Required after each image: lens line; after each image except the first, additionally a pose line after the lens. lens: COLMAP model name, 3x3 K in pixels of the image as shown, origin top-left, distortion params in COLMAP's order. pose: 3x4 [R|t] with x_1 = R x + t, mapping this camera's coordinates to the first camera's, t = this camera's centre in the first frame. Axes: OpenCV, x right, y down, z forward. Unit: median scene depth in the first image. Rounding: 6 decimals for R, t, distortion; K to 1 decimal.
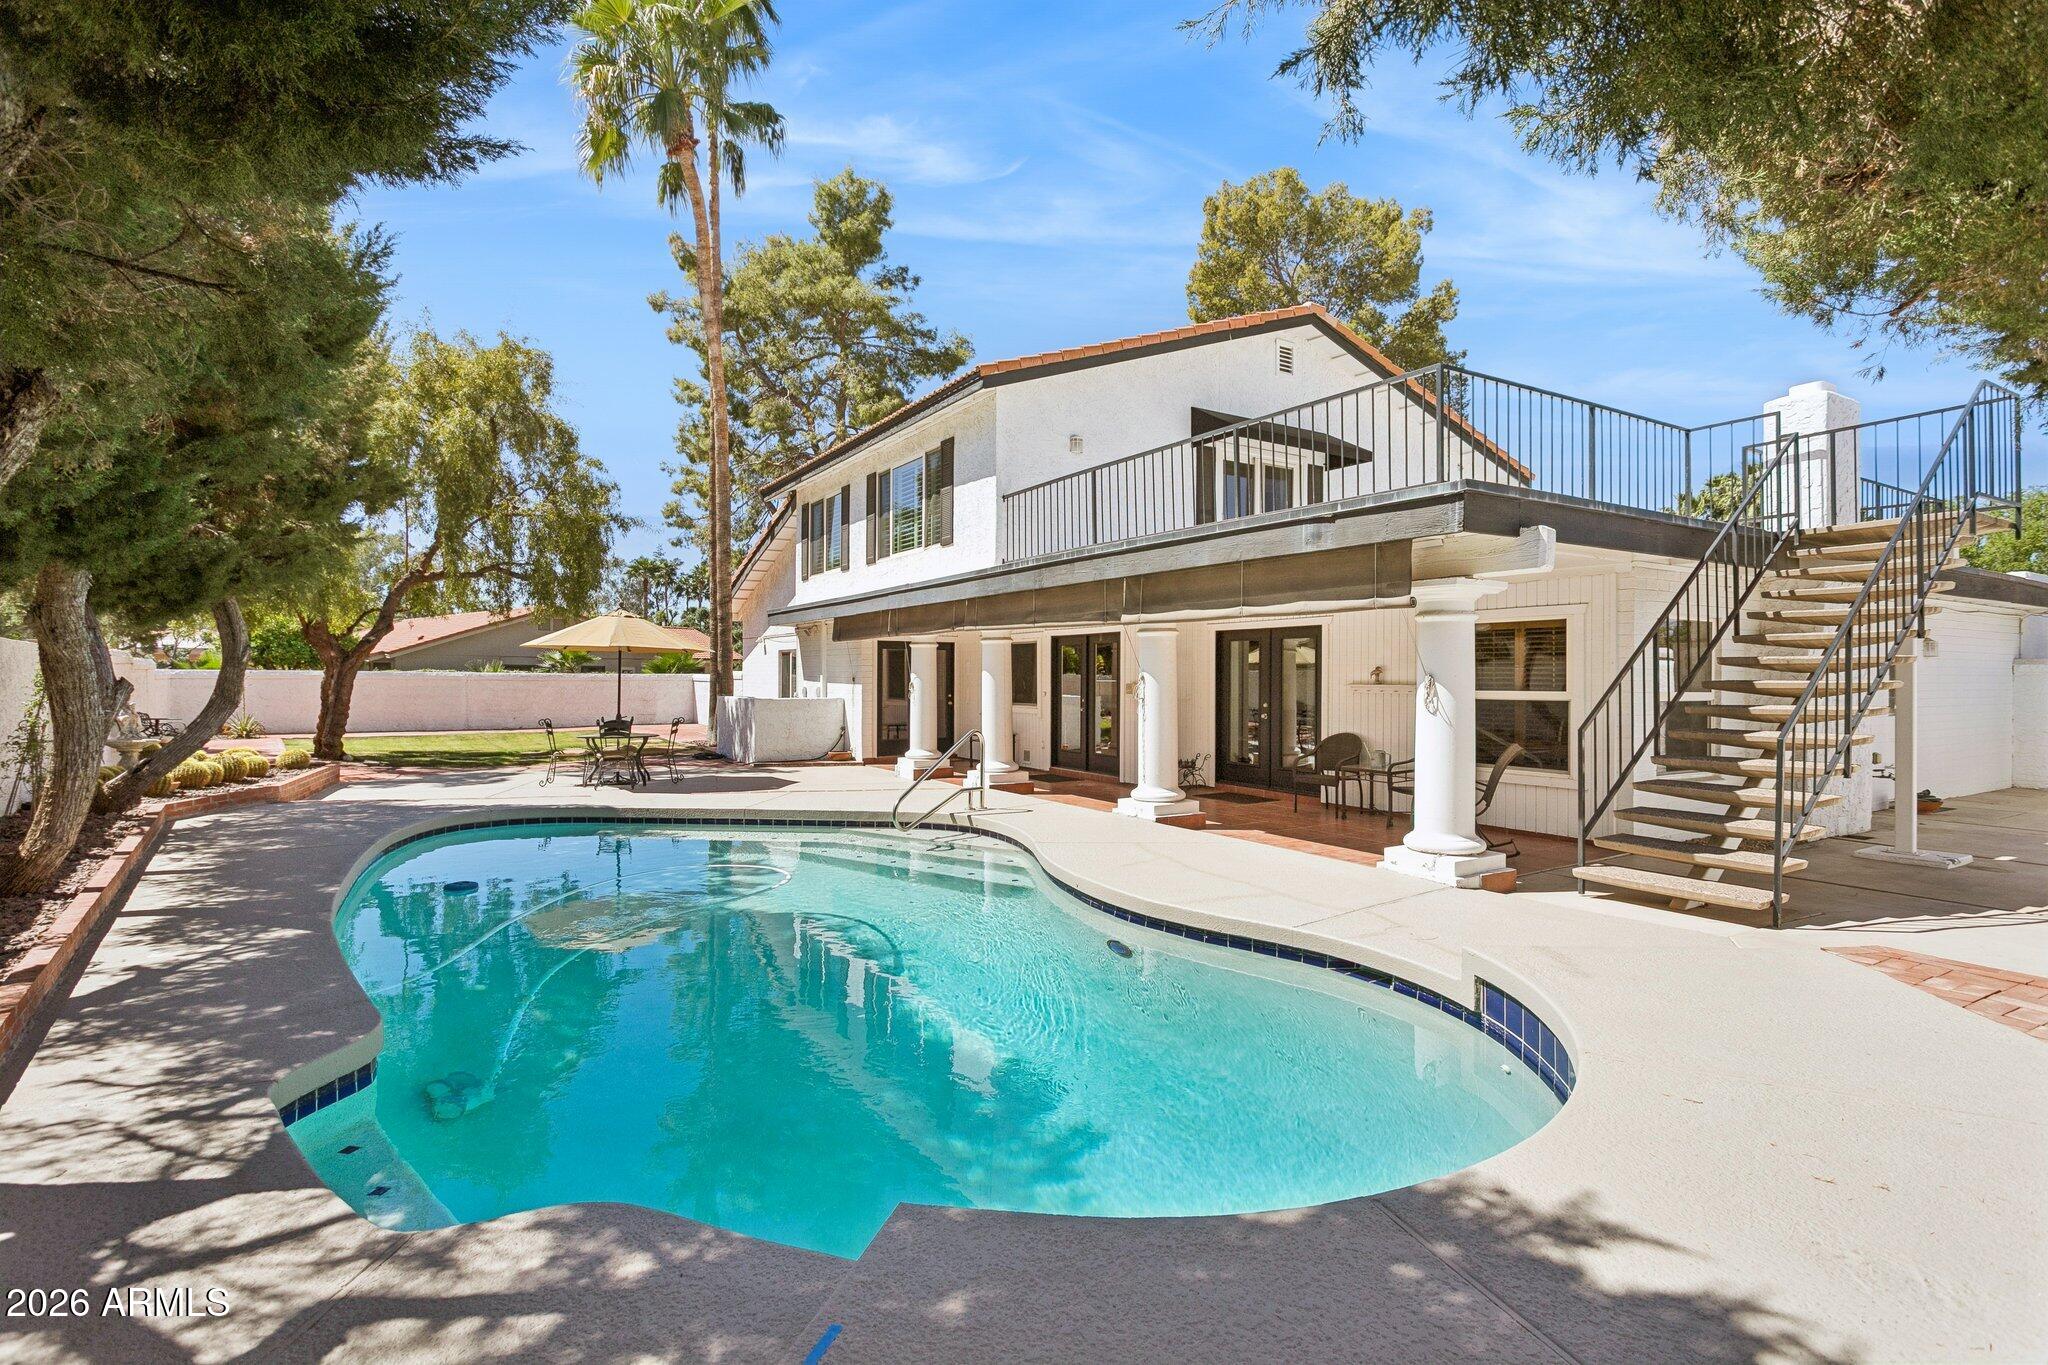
lens RADIAL K [[952.7, 0, 1024.6], [0, 952.7, 675.5], [0, 0, 1]] dist [0.002234, 0.000449]
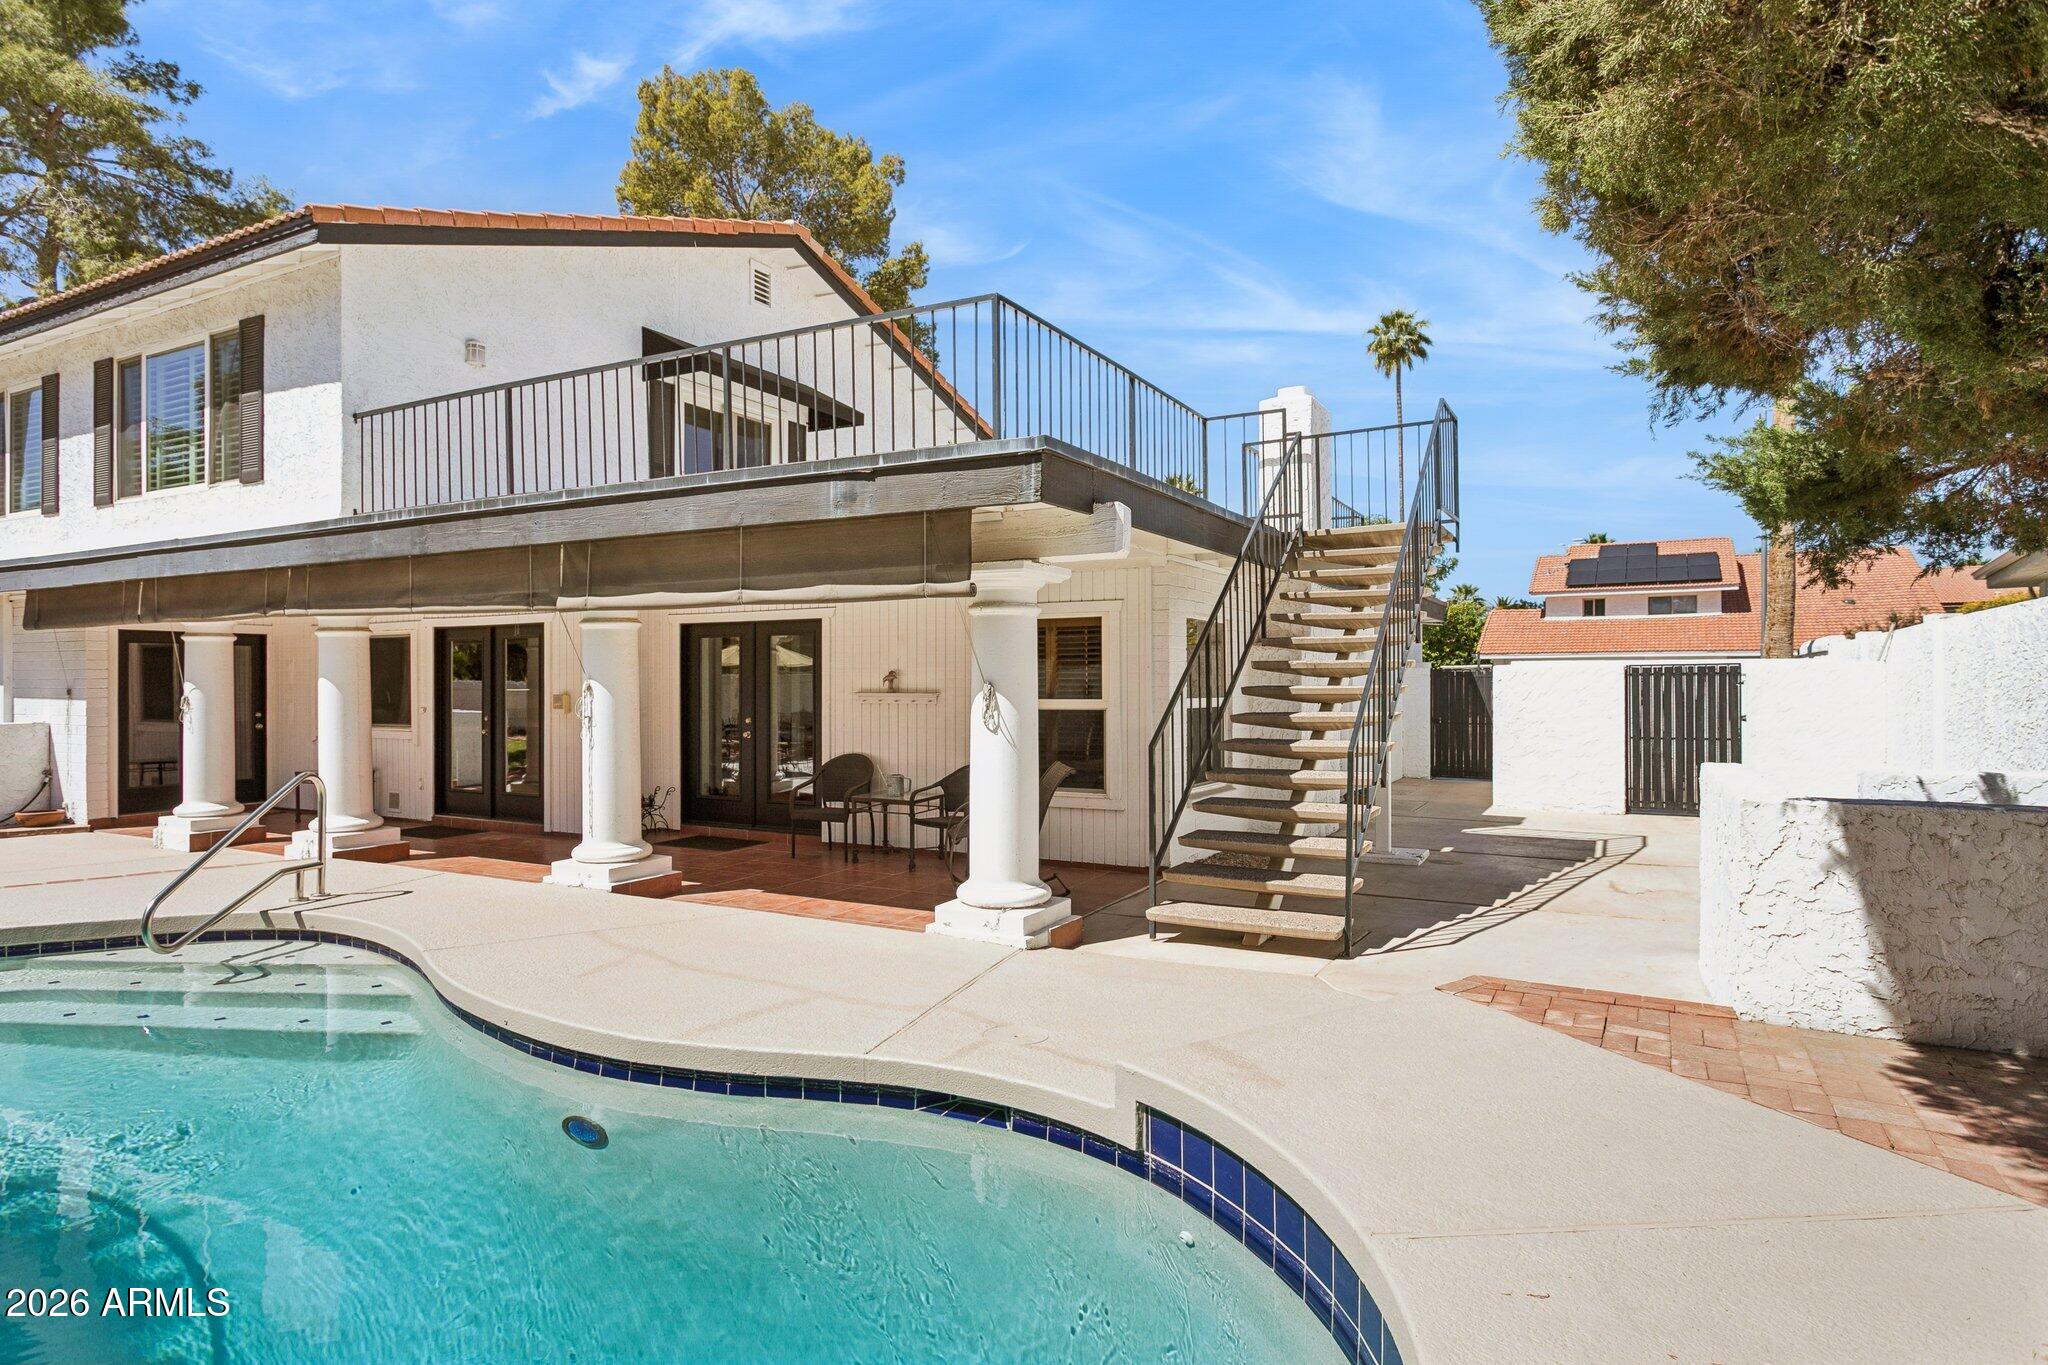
lens RADIAL K [[1114.6, 0, 1012.7], [0, 1114.6, 677.0], [0, 0, 1]] dist [0.001364, 0.002254]
pose [[0.869608, -0.004466, 0.493722, -0.007999], [0.005488, 0.999985, -0.000619, -0.002404], [-0.493711, 0.003248, 0.869620, 0.098042]]
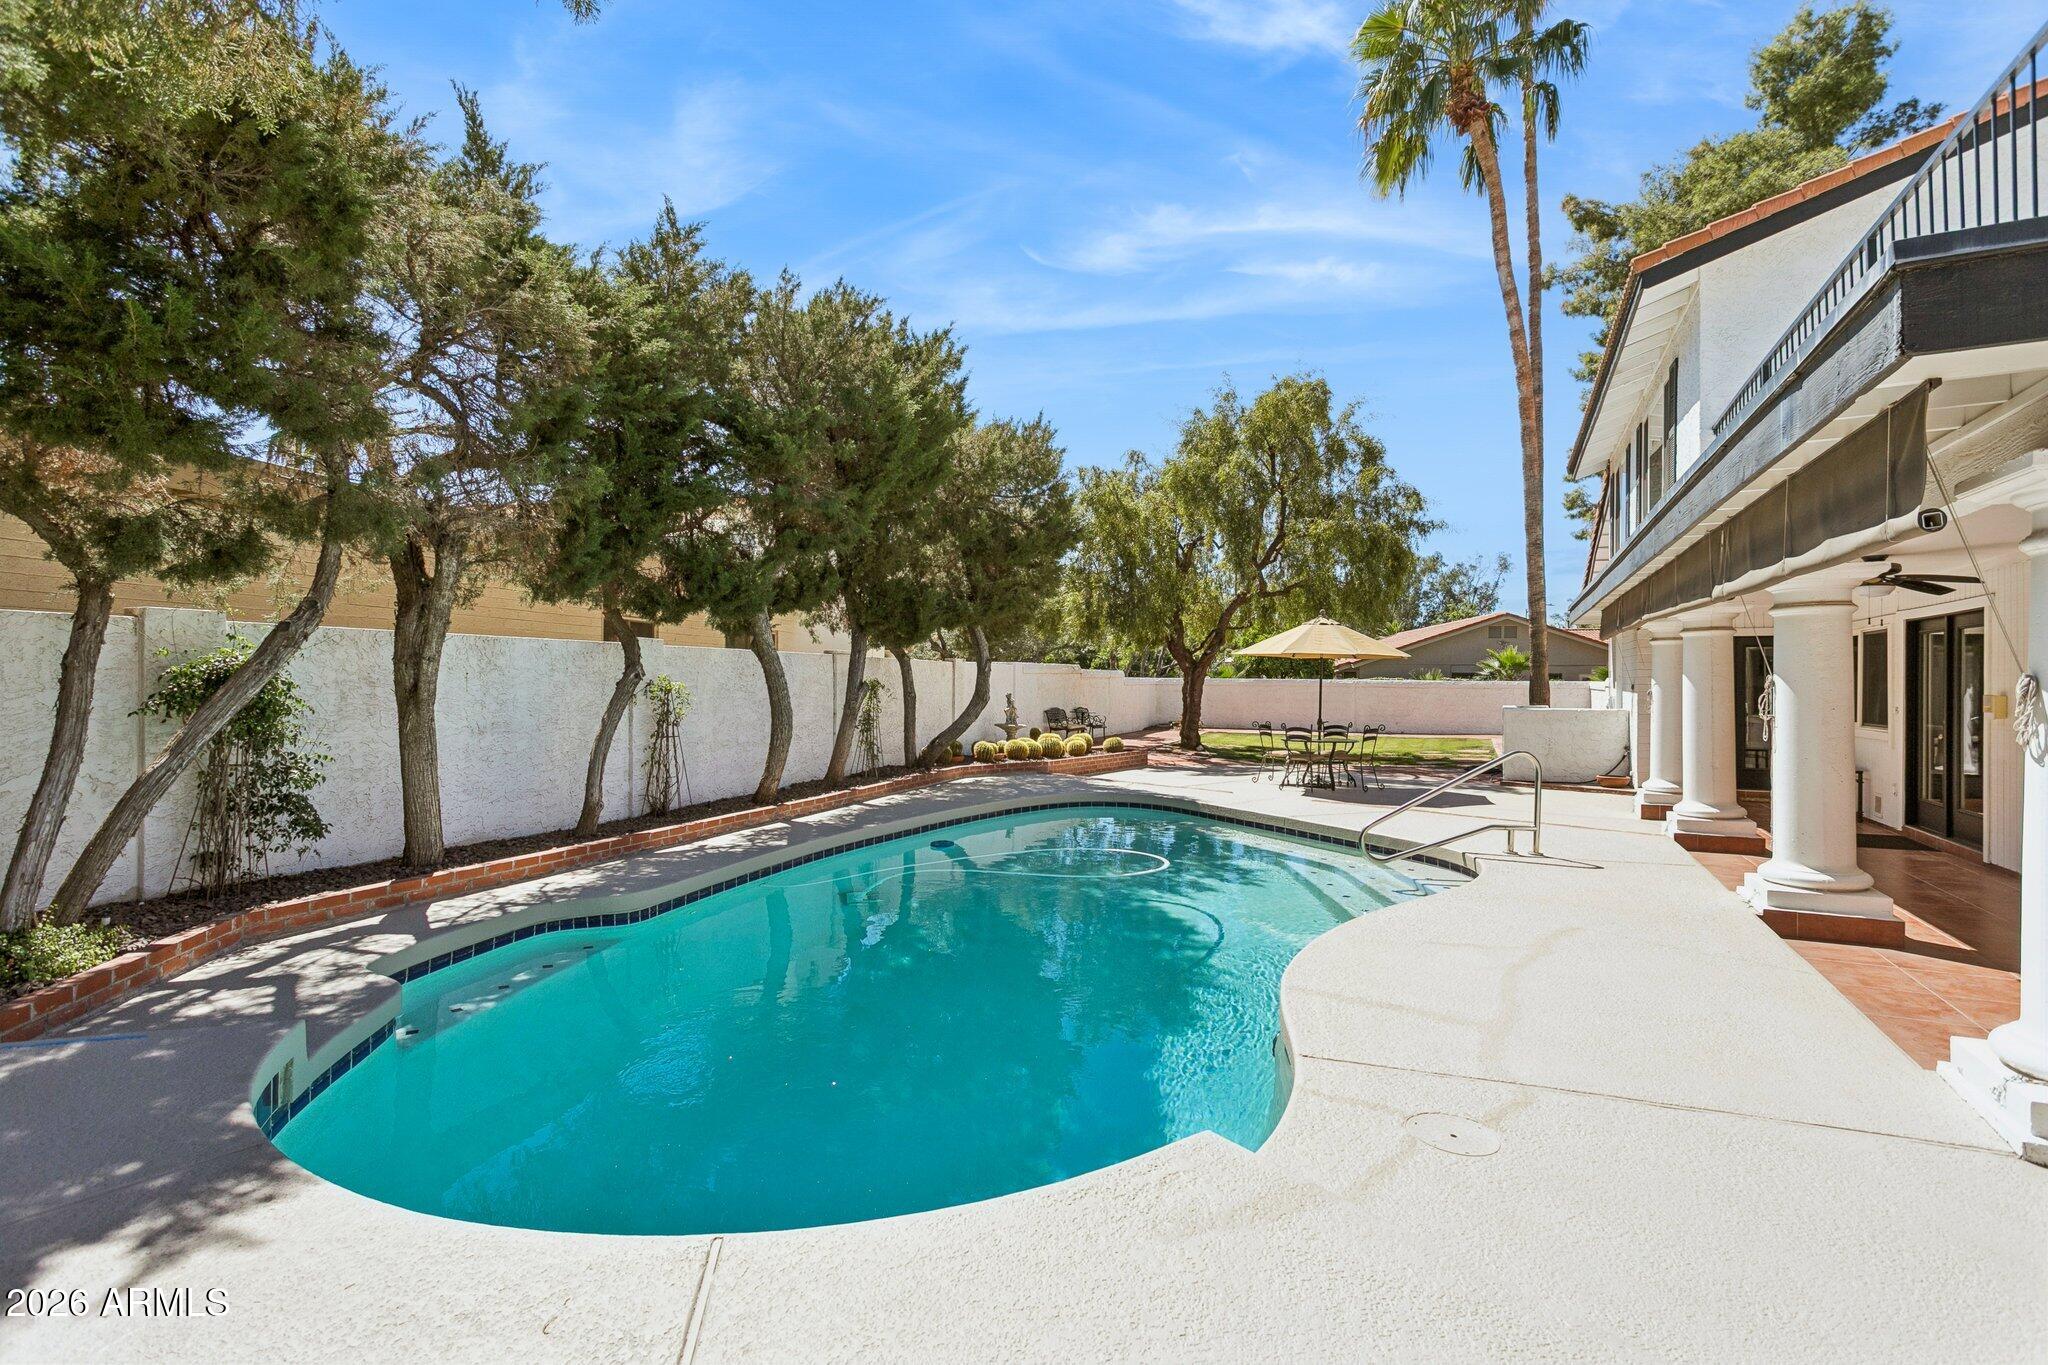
lens RADIAL K [[957.1, 0, 1033.2], [0, 957.1, 681.7], [0, 0, 1]] dist [-0.000095, 0.000045]
pose [[0.536201, -0.000484, -0.844090, 0.296122], [-0.002019, 0.999996, -0.001856, 0.002508], [0.844088, 0.002700, 0.536198, 0.192770]]
